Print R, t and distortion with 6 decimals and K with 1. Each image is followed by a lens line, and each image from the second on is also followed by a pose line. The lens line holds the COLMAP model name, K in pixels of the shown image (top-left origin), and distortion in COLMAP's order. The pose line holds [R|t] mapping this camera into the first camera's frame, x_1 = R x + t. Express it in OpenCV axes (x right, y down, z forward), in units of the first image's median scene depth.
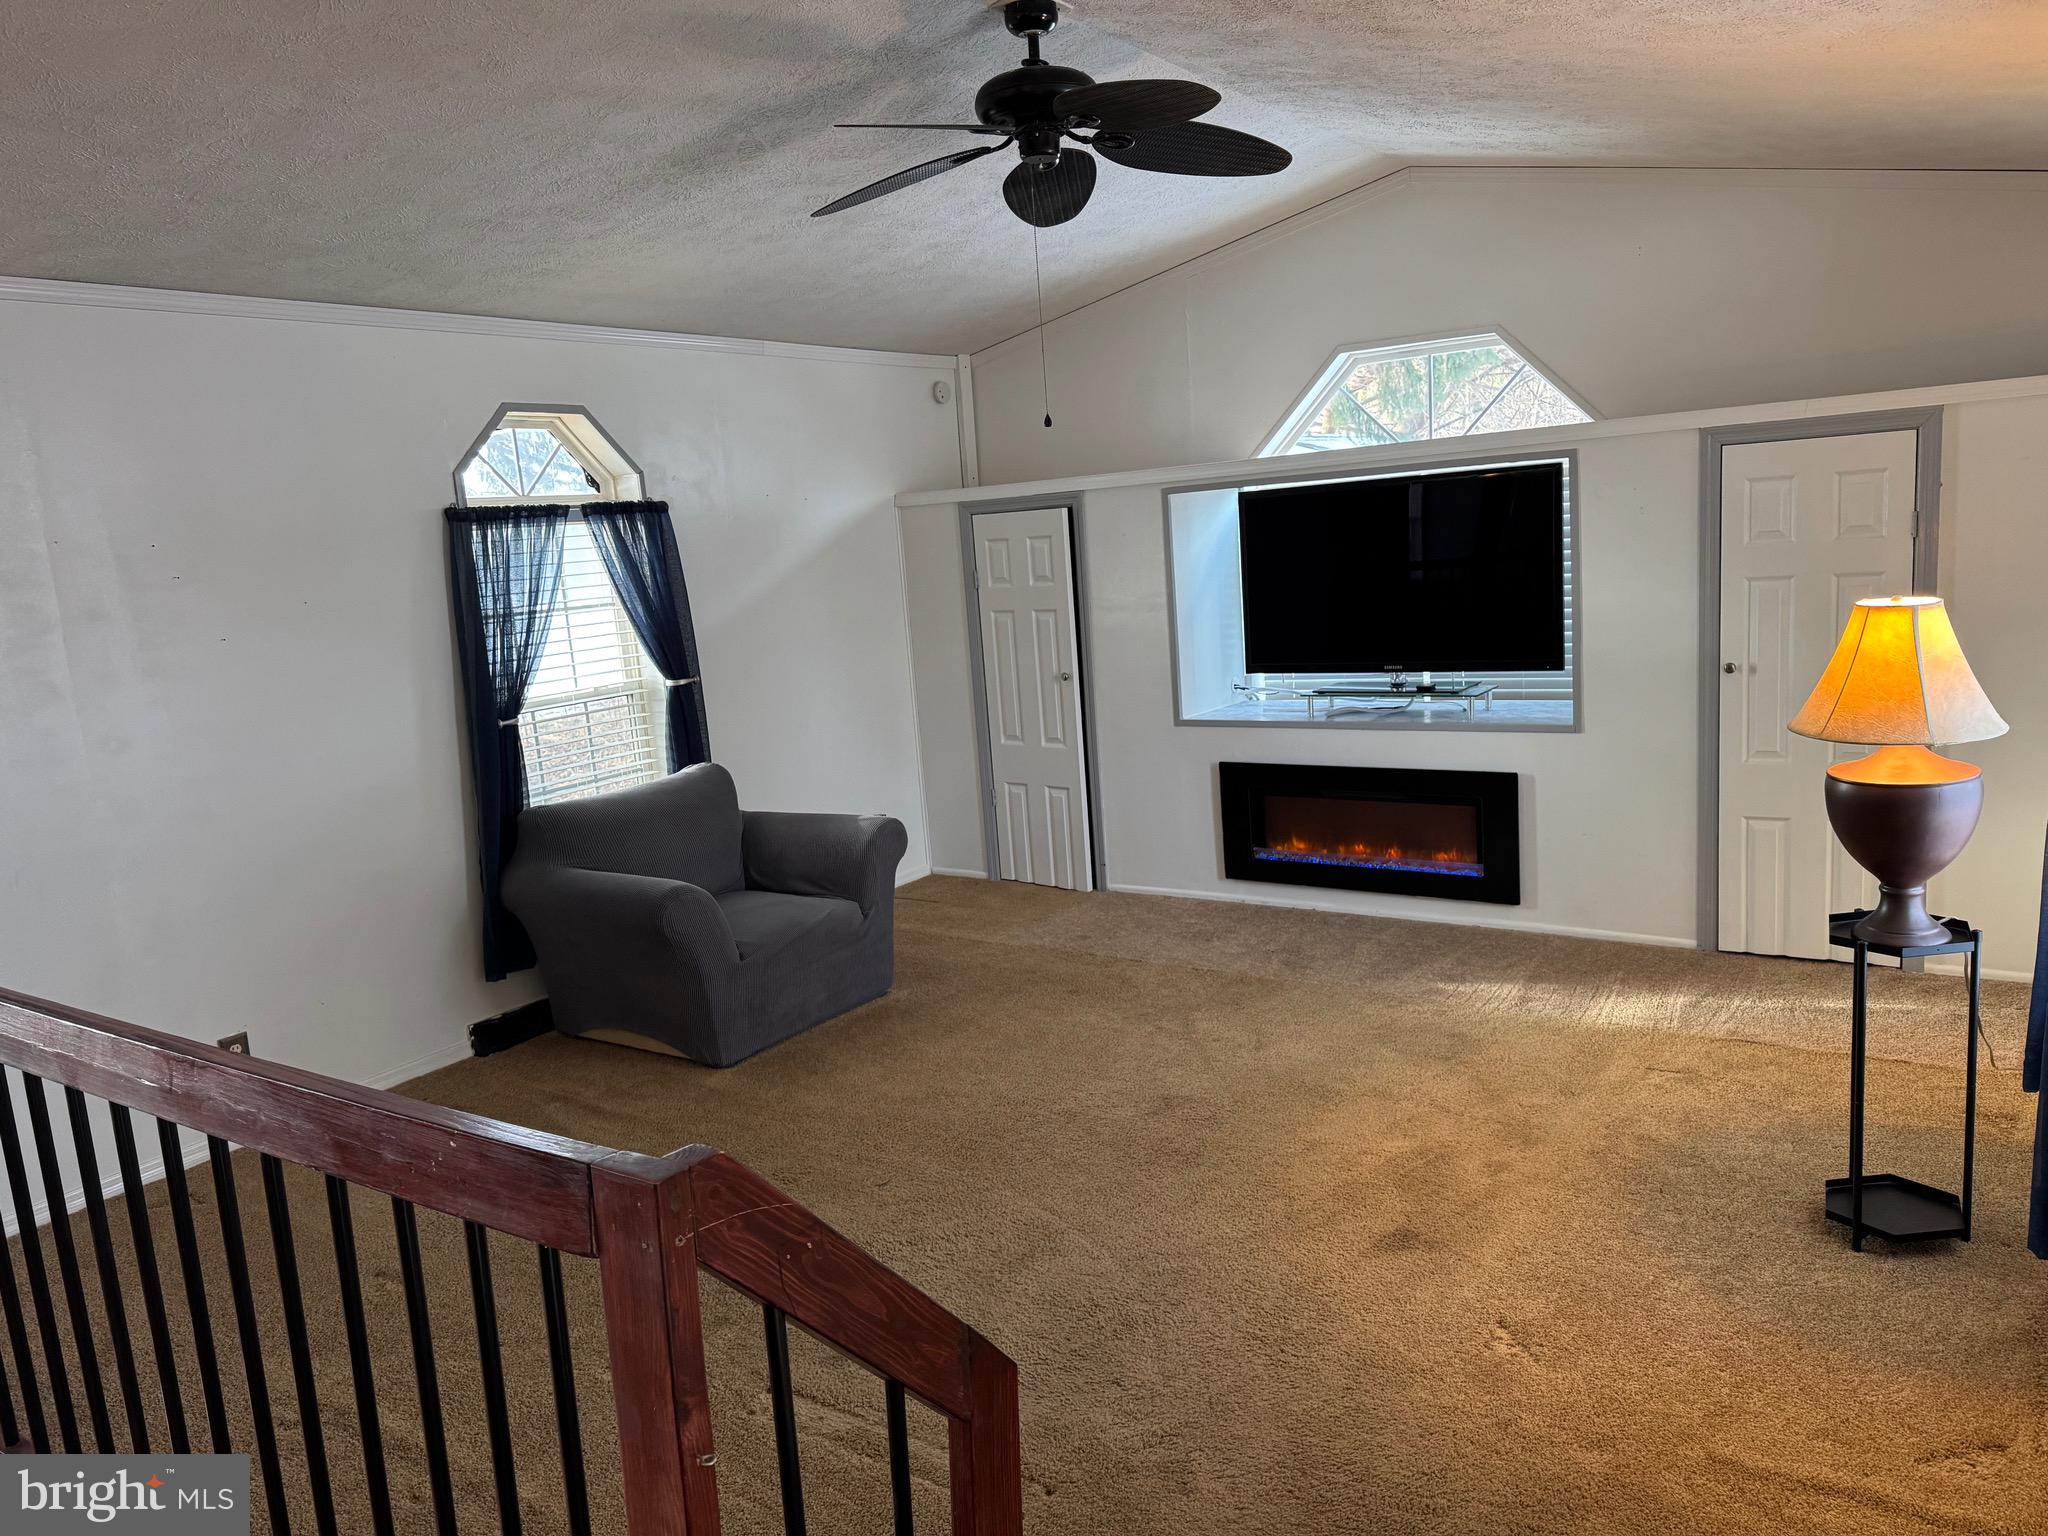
lens RADIAL K [[1438.8, 0, 1011.9], [0, 1438.8, 788.9], [0, 0, 1]] dist [0.080985, -0.099814]
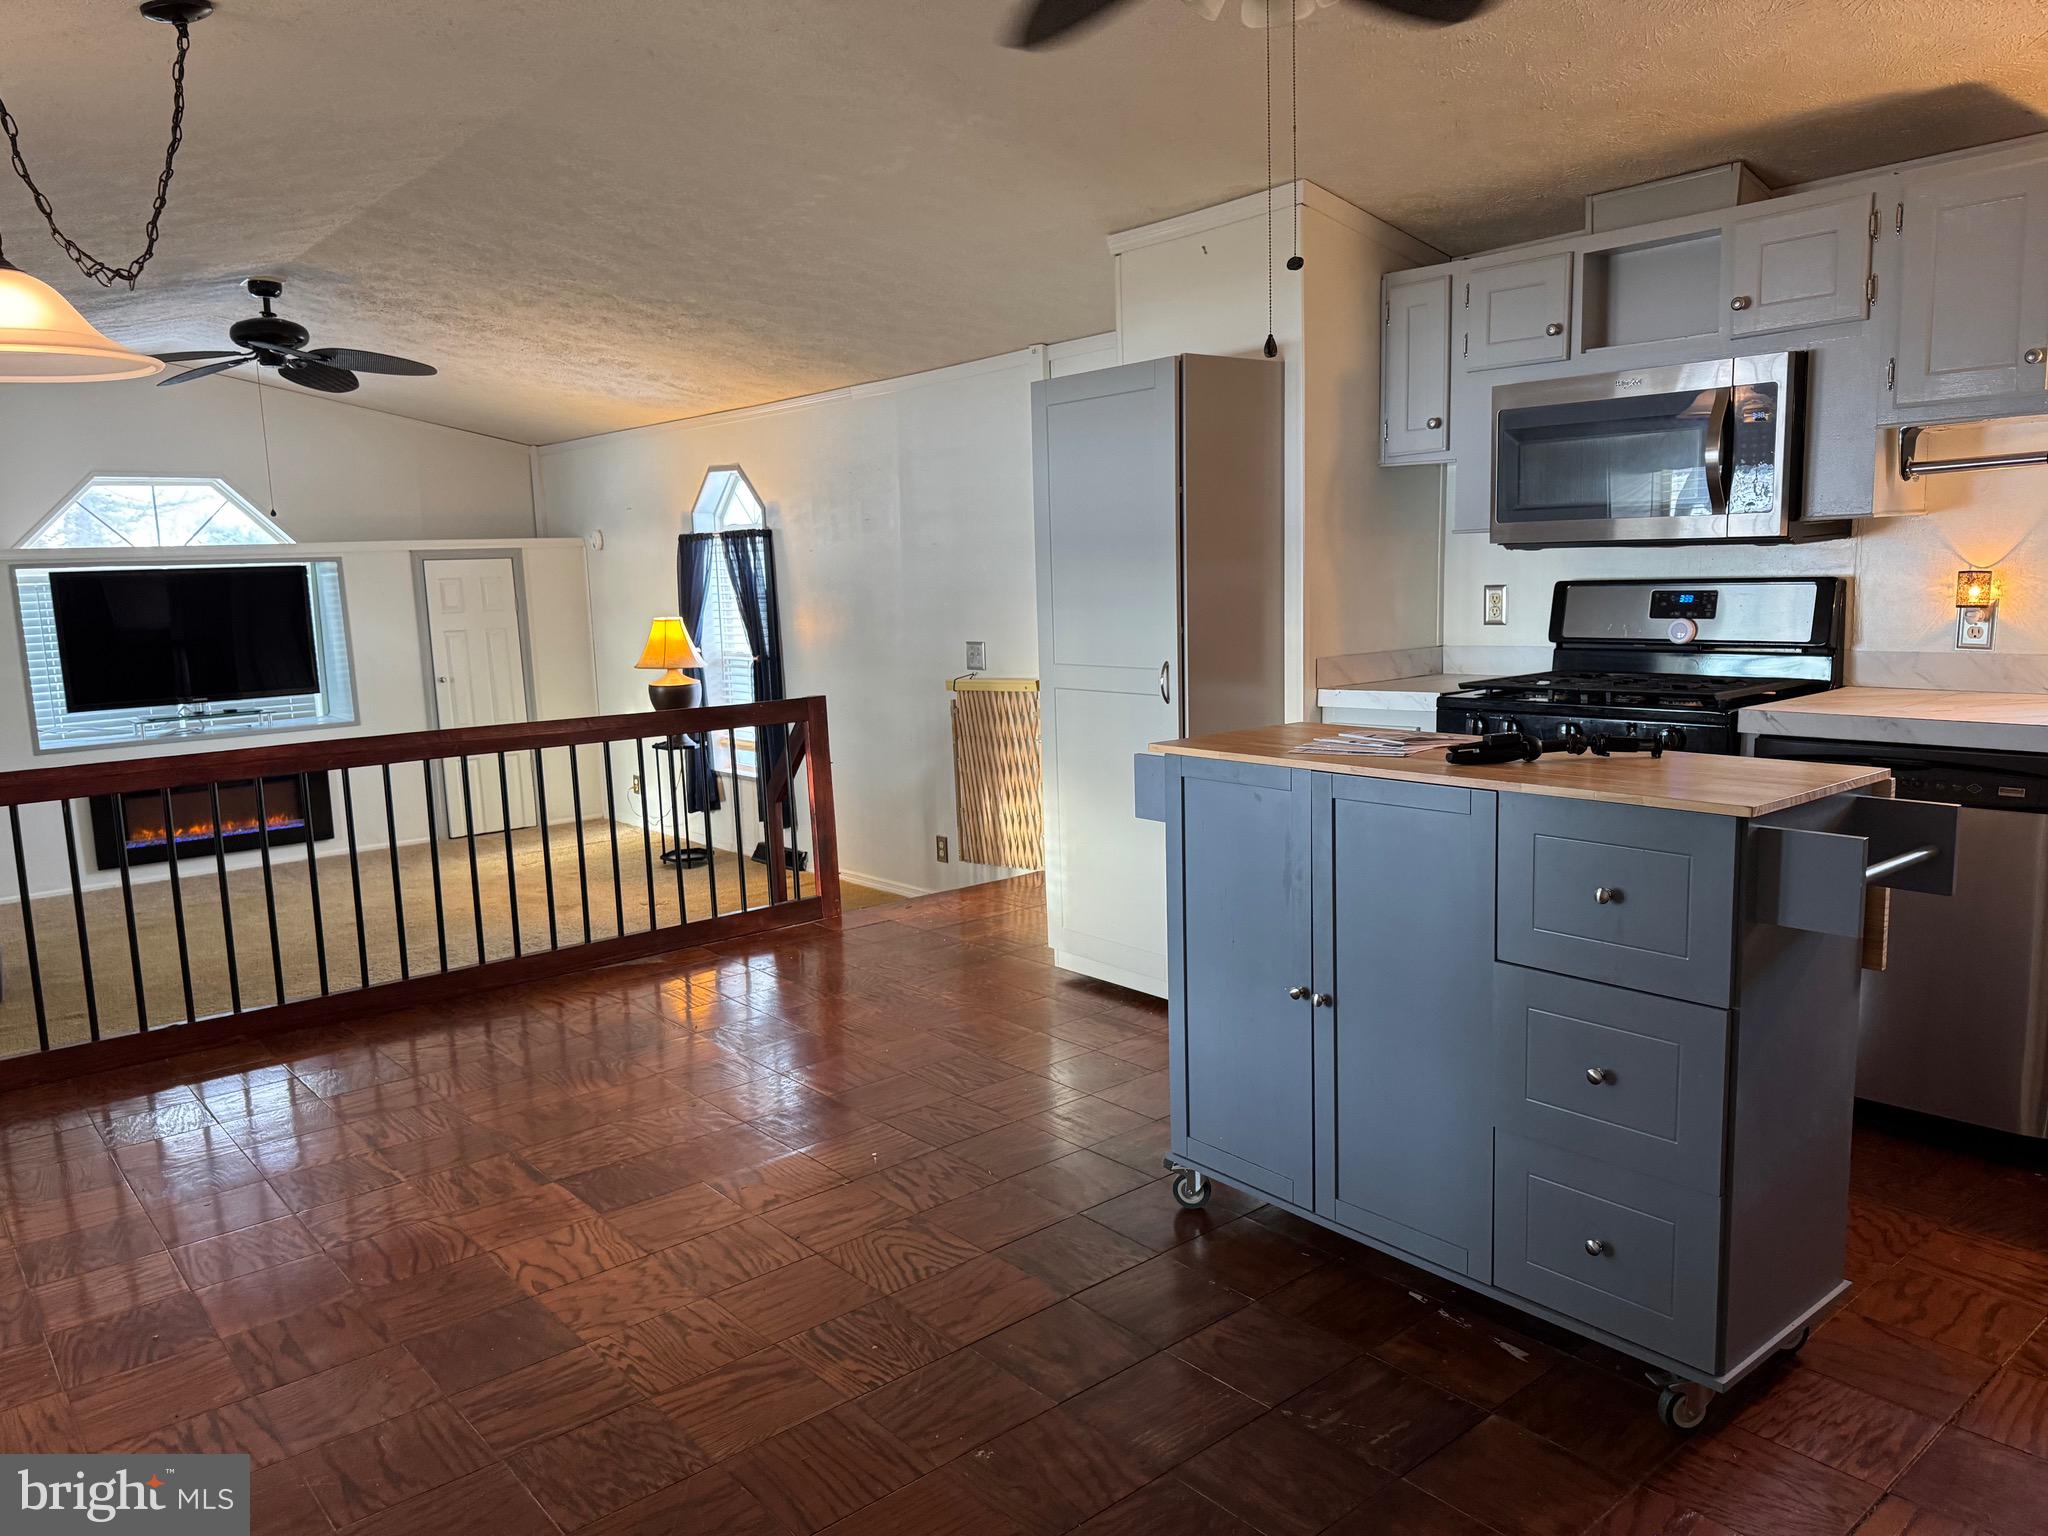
lens RADIAL K [[1438.8, 0, 1036.8], [0, 1438.8, 789.5], [0, 0, 1]] dist [0.080985, -0.099814]
pose [[0.254795, -0.084513, 0.963295, -0.960270], [0.189666, 0.981192, 0.035915, 0.113604], [-0.948212, 0.173553, 0.266032, -0.160753]]
